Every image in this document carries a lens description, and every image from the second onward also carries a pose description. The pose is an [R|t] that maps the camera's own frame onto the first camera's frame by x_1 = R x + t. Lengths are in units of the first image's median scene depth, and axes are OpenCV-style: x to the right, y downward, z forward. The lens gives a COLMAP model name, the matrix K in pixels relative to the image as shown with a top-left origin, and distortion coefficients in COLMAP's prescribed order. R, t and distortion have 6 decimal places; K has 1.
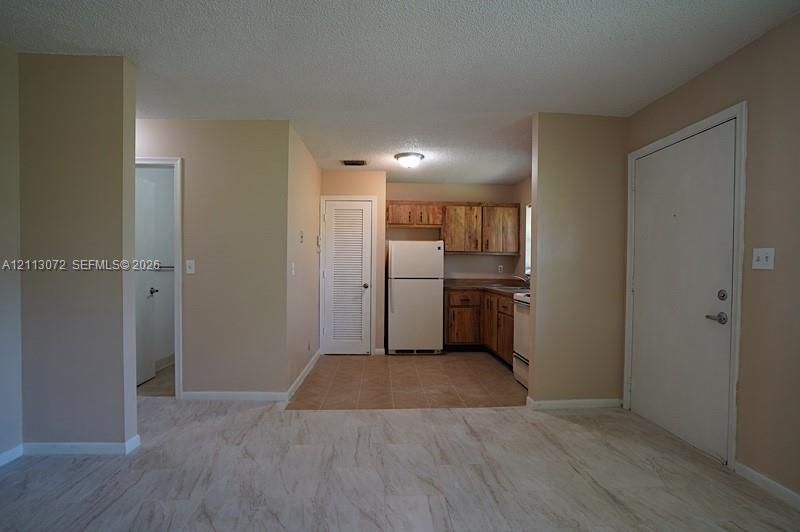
lens RADIAL K [[384.8, 0, 399.6], [0, 384.8, 272.8], [0, 0, 1]] dist [-0.058569, 0.024513]
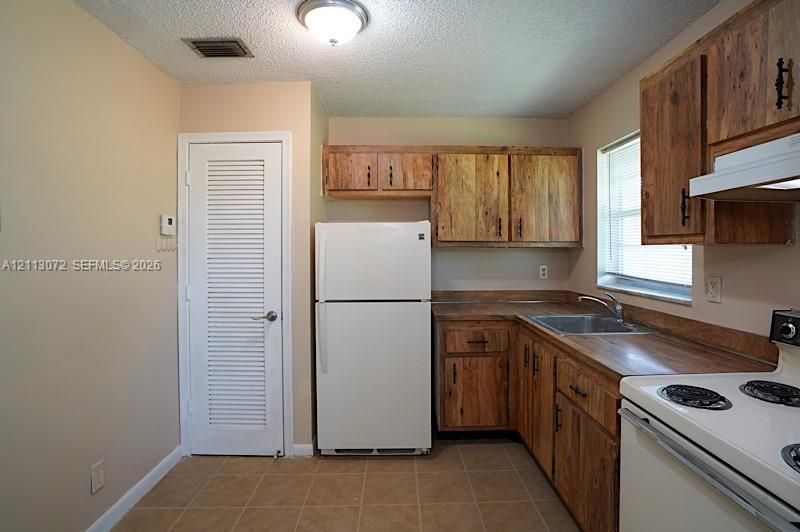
lens RADIAL K [[398.1, 0, 403.1], [0, 398.1, 251.8], [0, 0, 1]] dist [-0.065006, 0.027957]
pose [[0.999585, -0.011248, -0.026506, 0.089936], [0.011007, 0.999897, -0.009215, -0.039720], [0.026607, 0.008919, 0.999606, 0.490485]]
